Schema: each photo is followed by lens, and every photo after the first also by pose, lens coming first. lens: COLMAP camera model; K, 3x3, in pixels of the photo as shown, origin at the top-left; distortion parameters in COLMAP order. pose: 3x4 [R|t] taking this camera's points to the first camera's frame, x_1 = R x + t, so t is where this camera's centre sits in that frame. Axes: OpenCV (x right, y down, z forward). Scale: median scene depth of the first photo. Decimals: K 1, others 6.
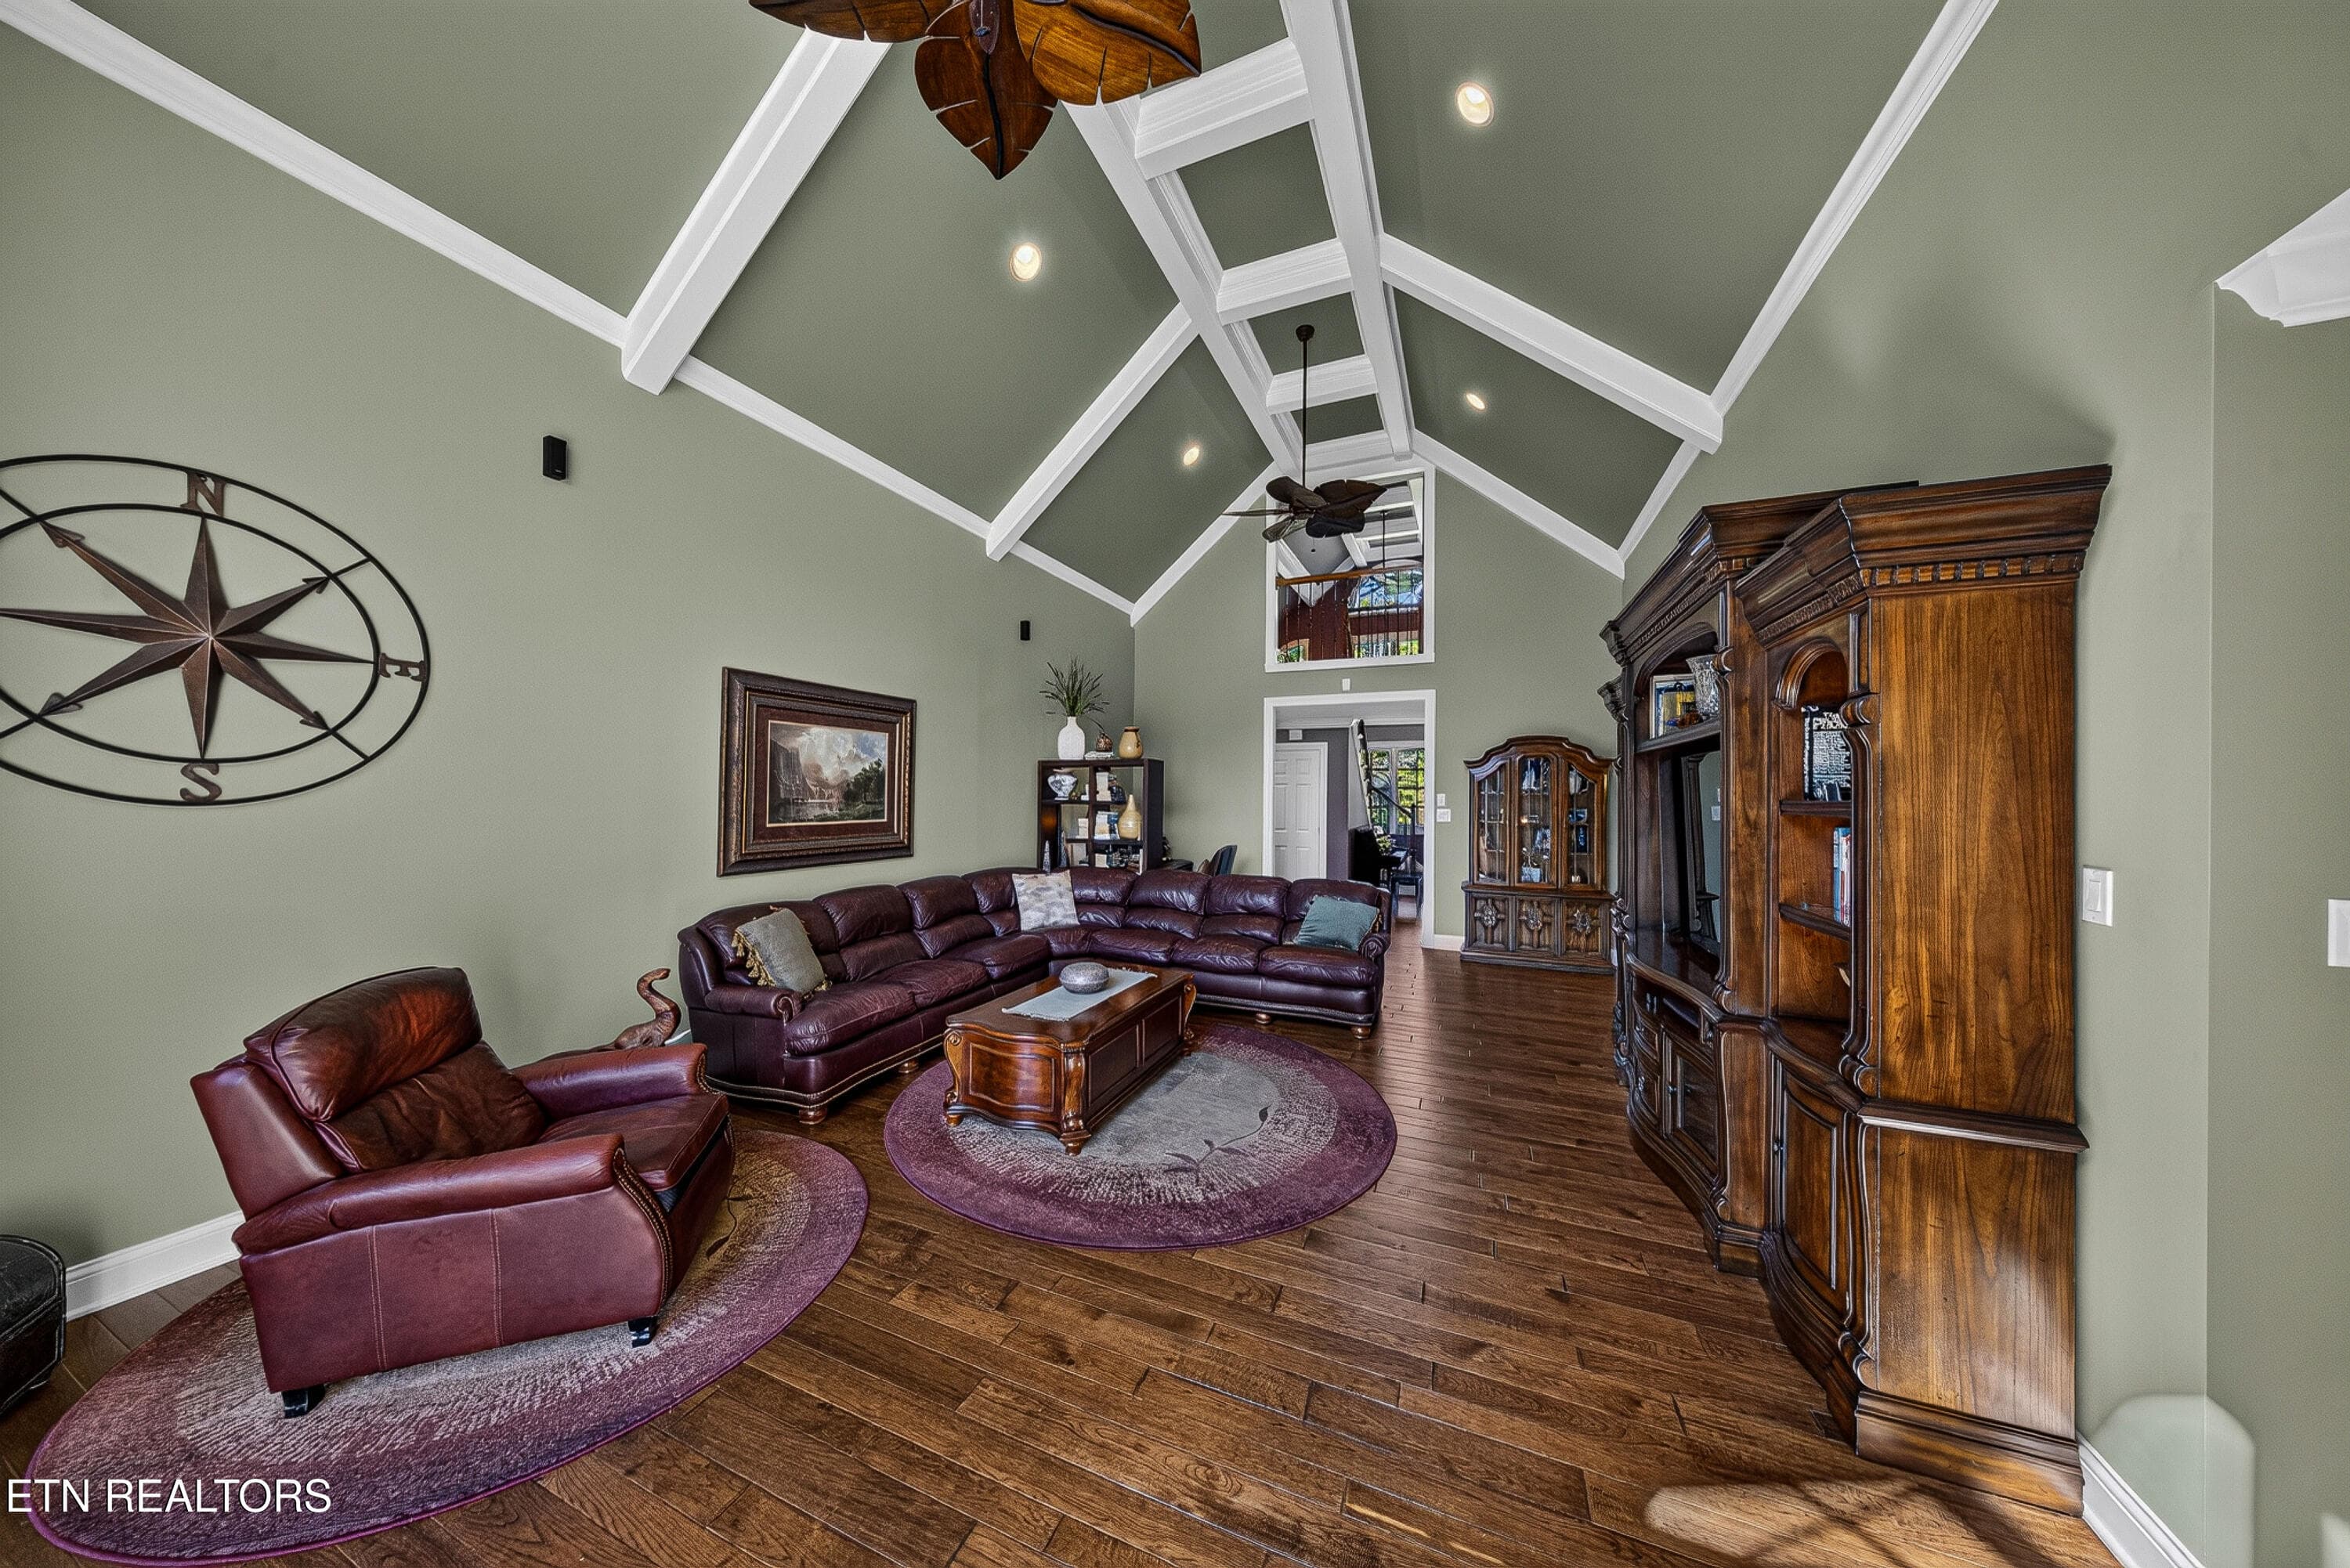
lens RADIAL K [[710.2, 0, 1173.7], [0, 710.2, 790.3], [0, 0, 1]] dist [-0.000746, -0.000039]
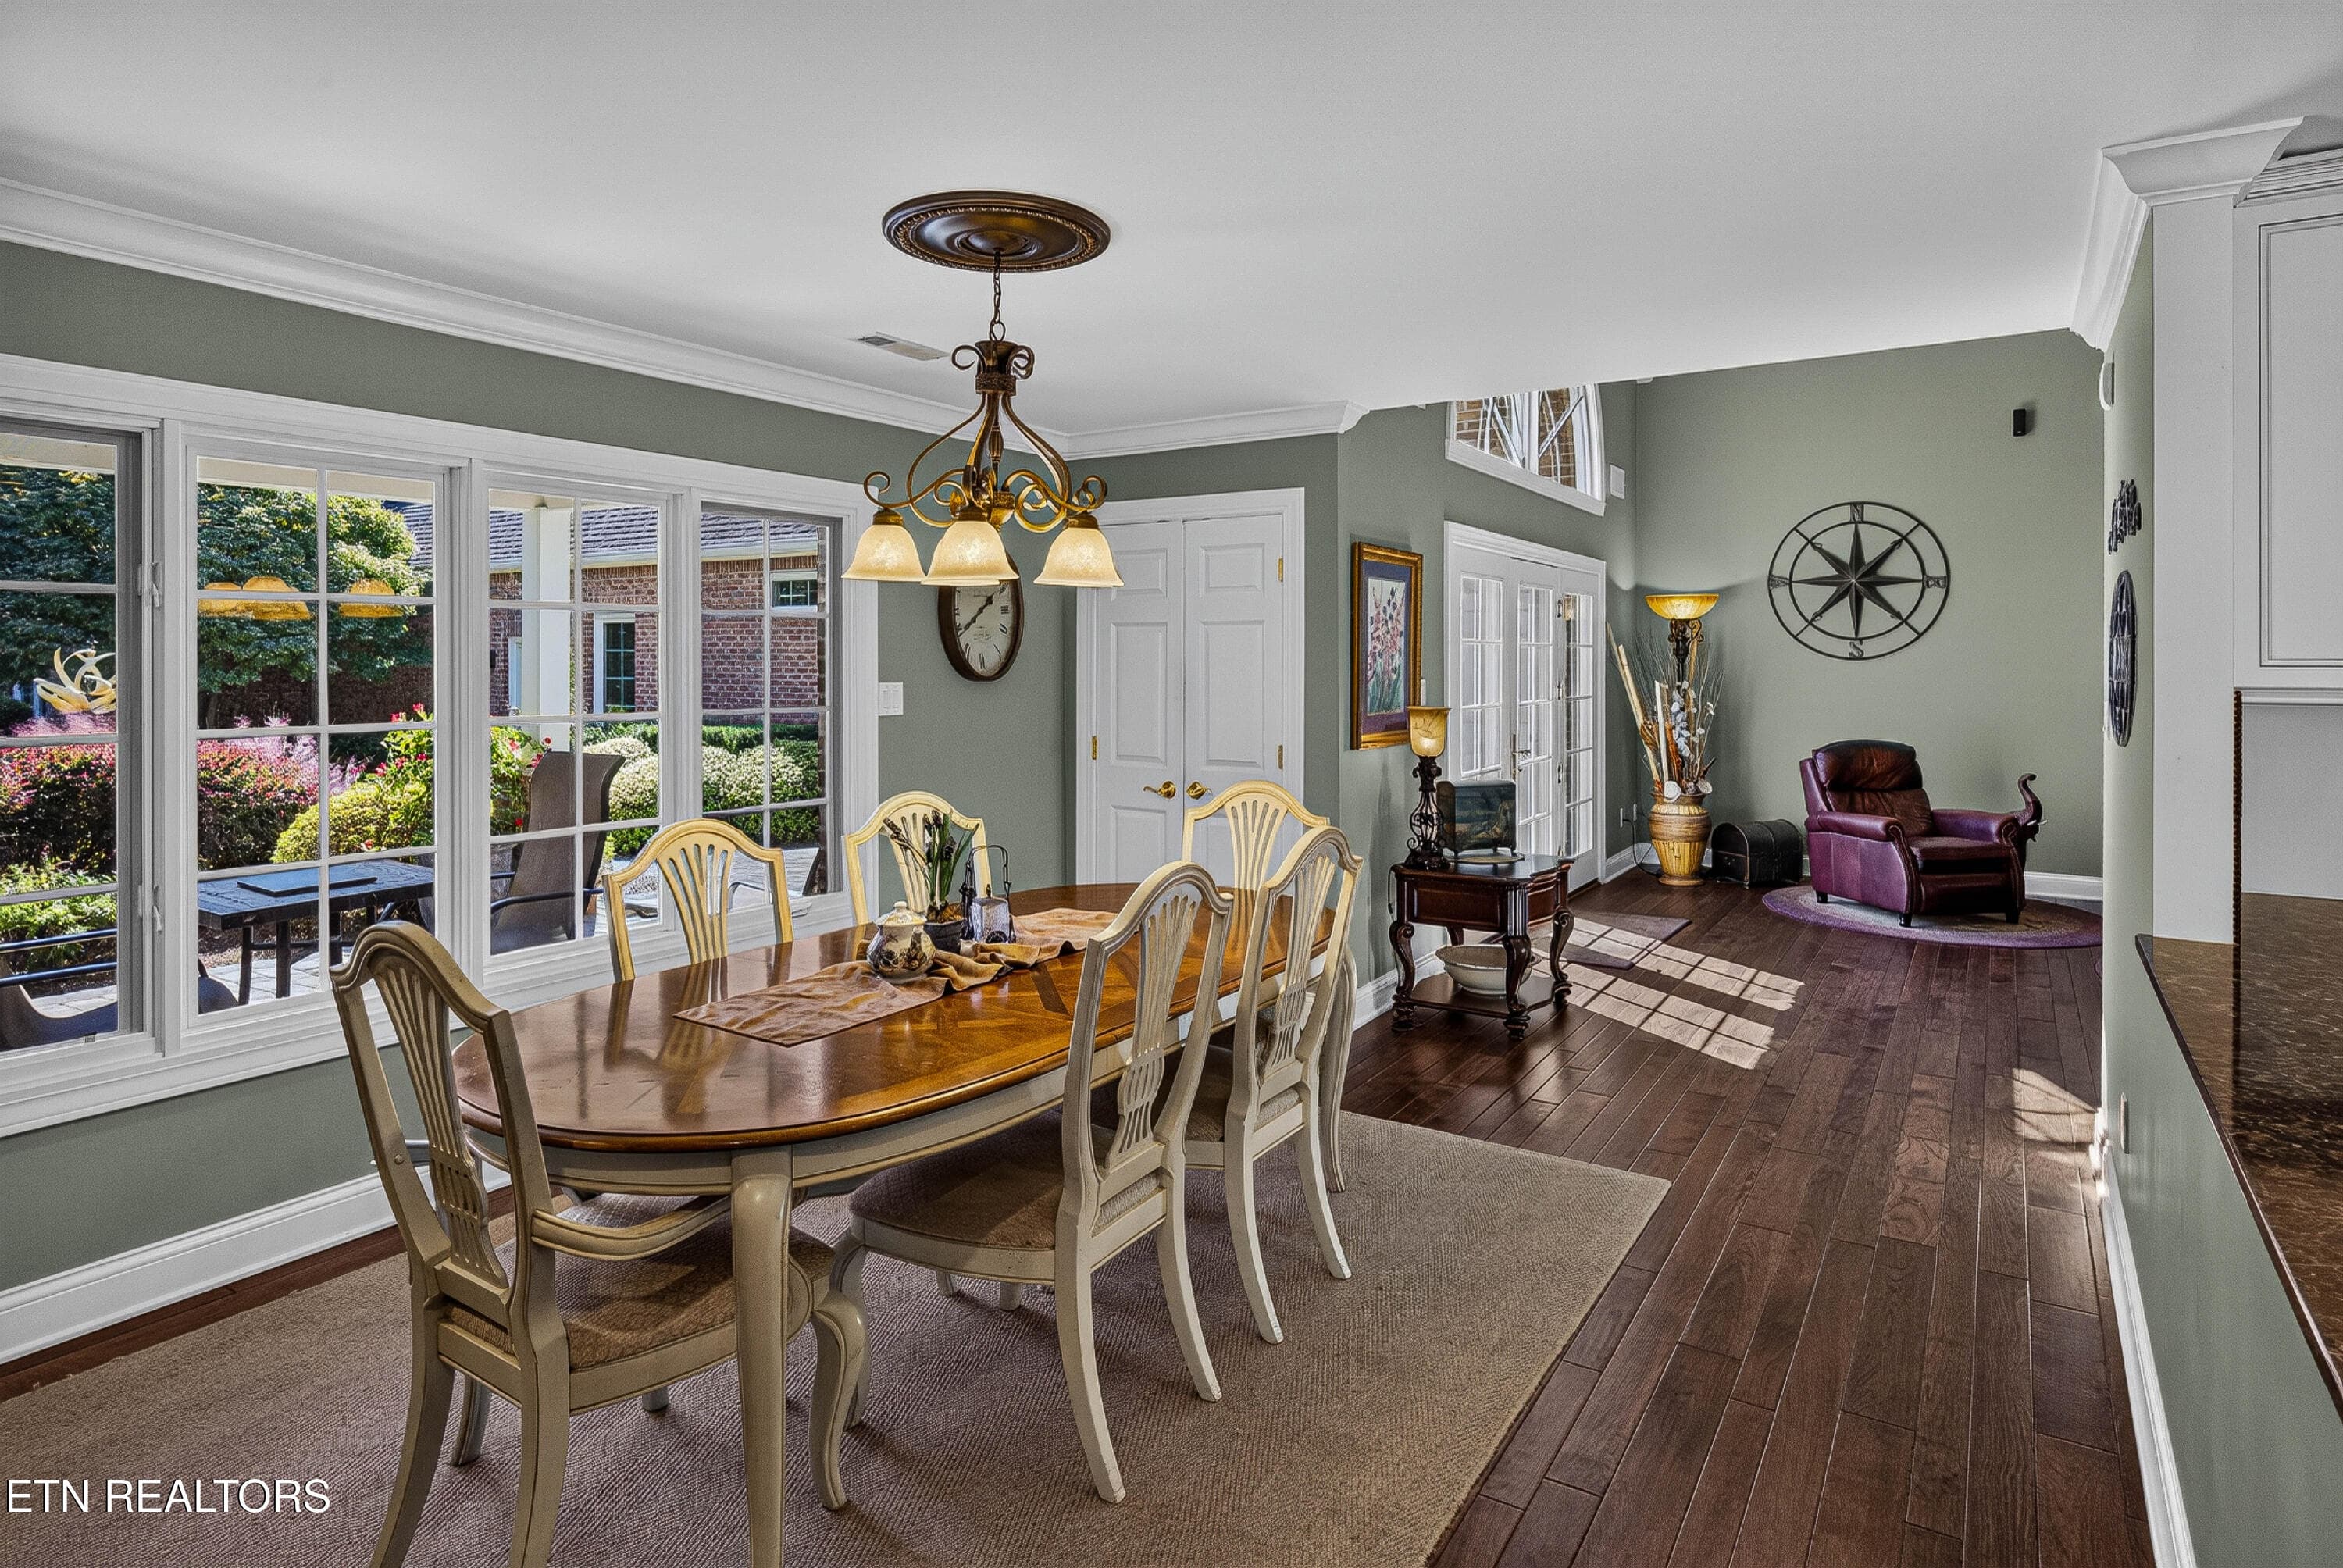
lens RADIAL K [[1267.6, 0, 1159.3], [0, 1267.6, 669.5], [0, 0, 1]] dist [-0.004179, -0.000872]
pose [[-0.179488, 0.002389, -0.983757, 2.285179], [0.000299, 0.999997, 0.002374, 0.033809], [0.983760, 0.000132, -0.179488, -0.306769]]
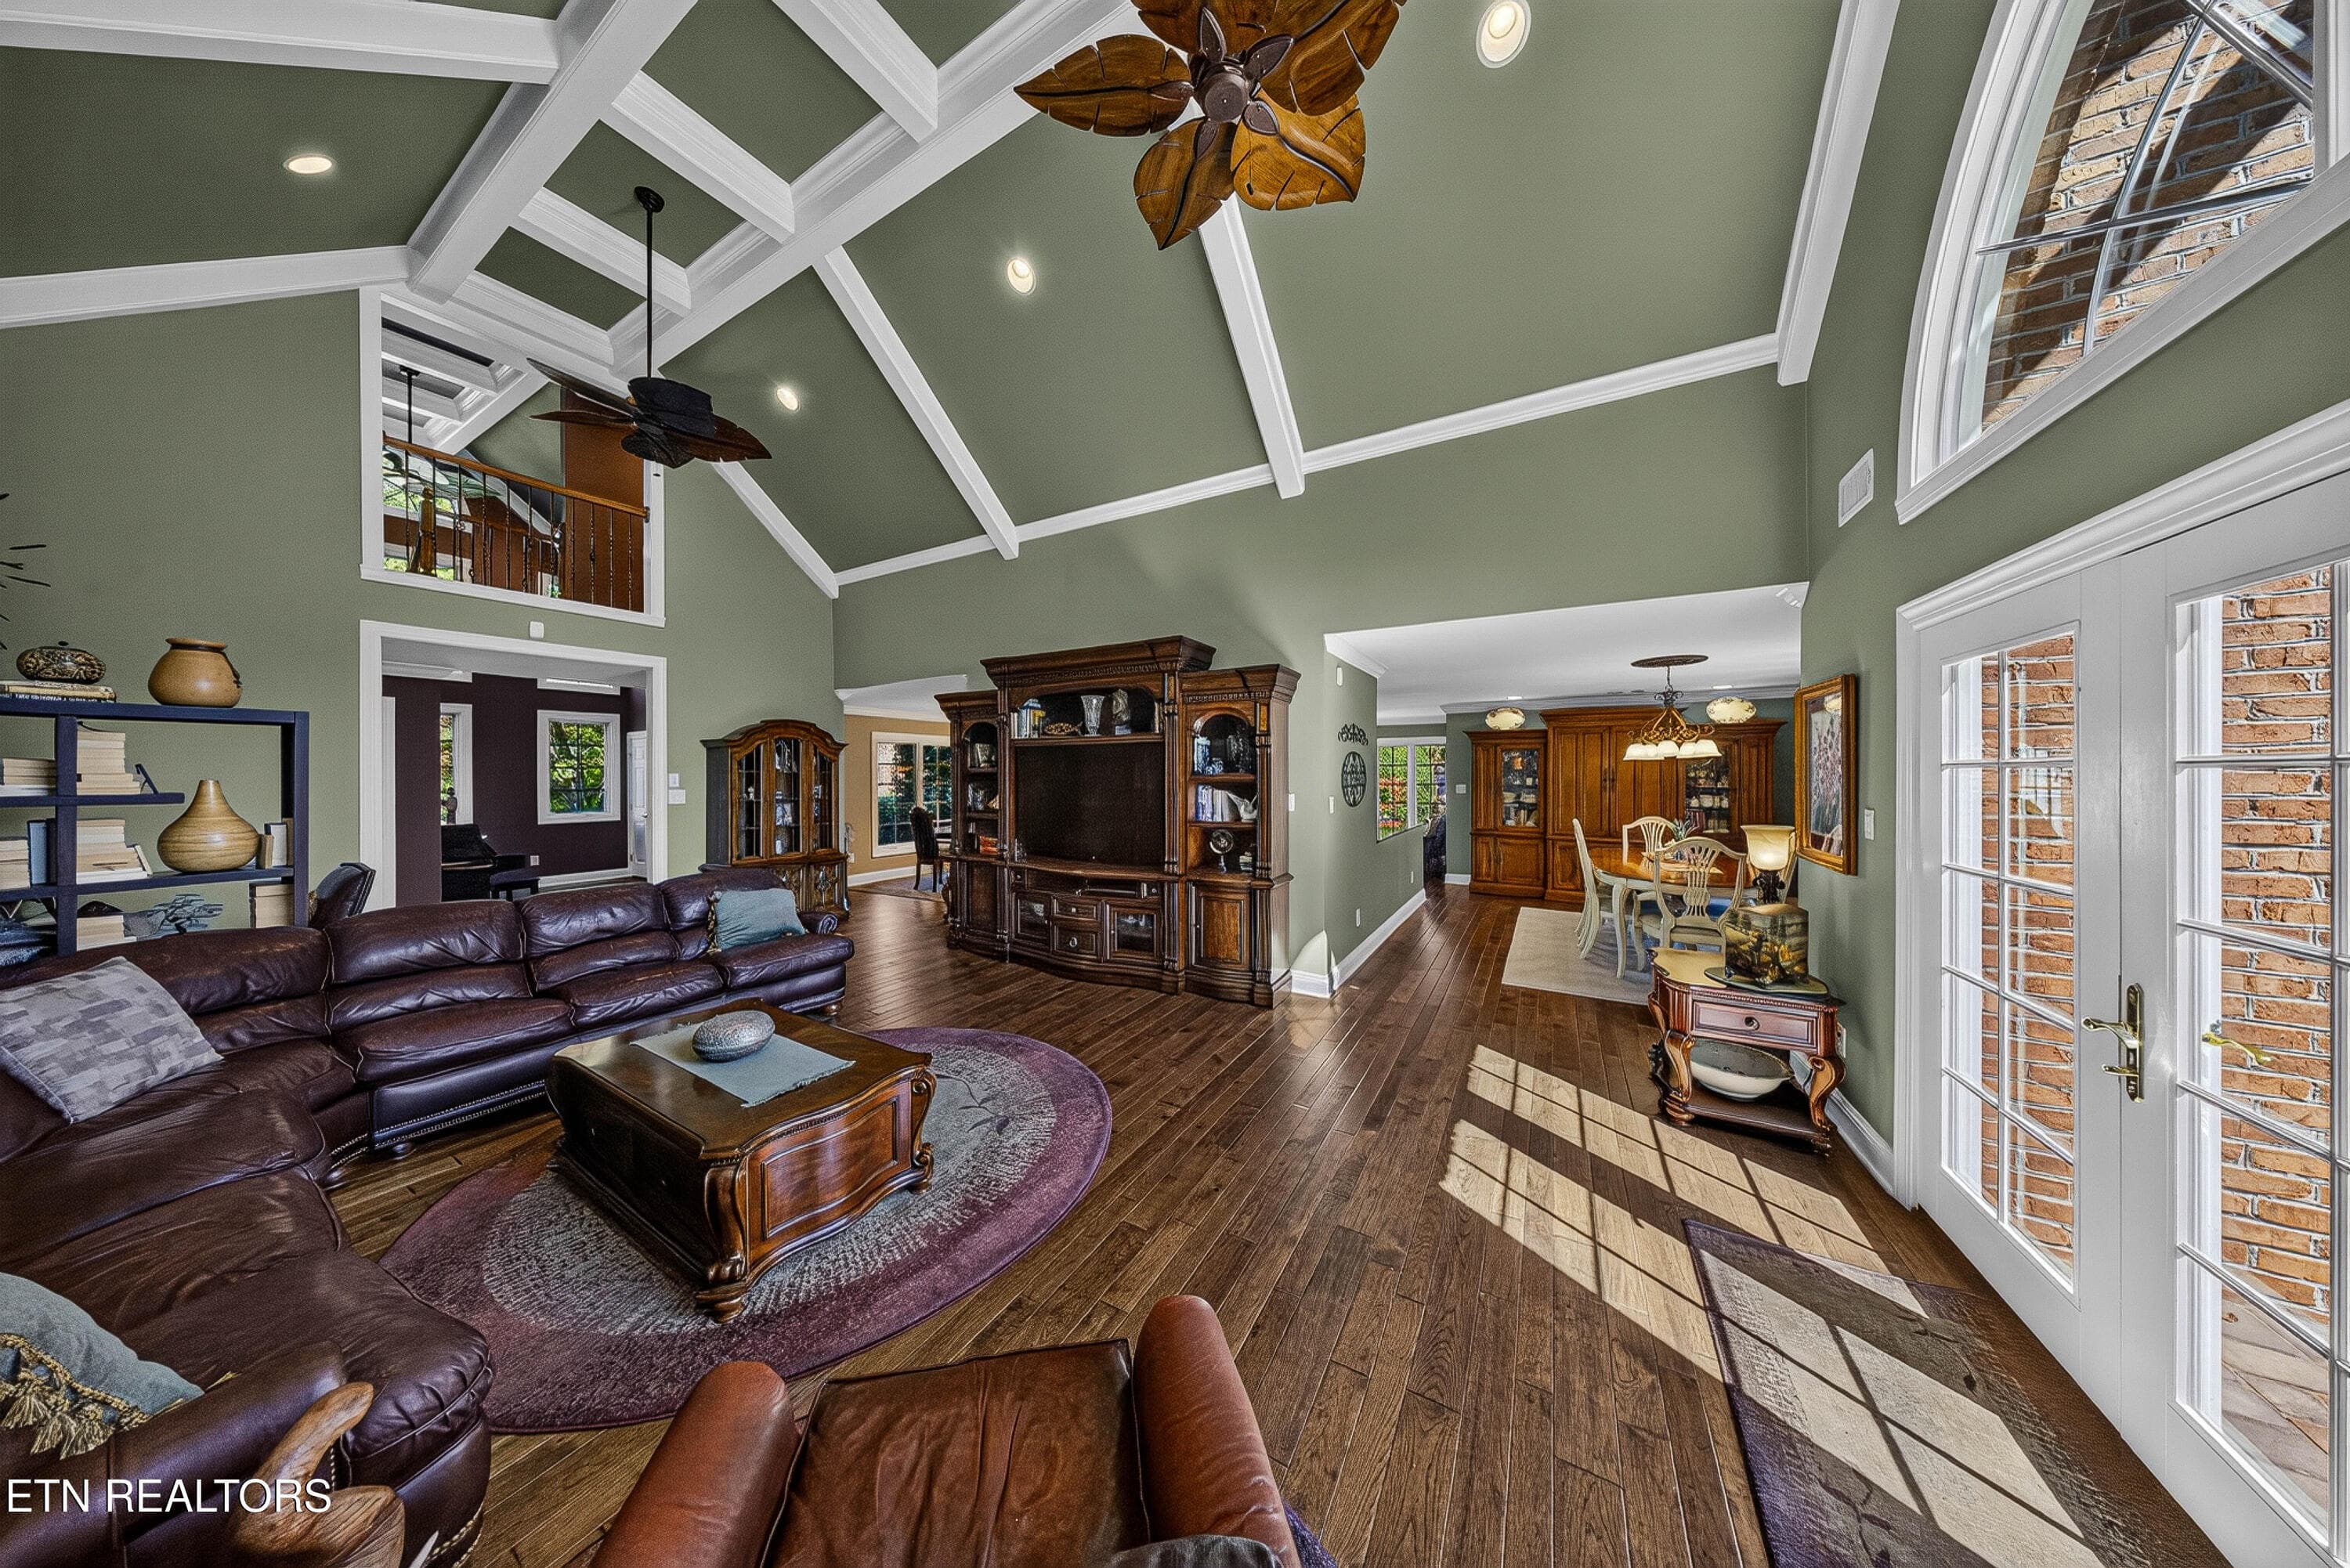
lens RADIAL K [[649.2, 0, 1180.1], [0, 649.2, 771.3], [0, 0, 1]] dist [0.000692, 0.000019]
pose [[0.116967, -0.002787, 0.993132, -0.983140], [-0.003136, 0.999990, 0.003176, -0.007731], [-0.993131, -0.003486, 0.116957, 0.649453]]
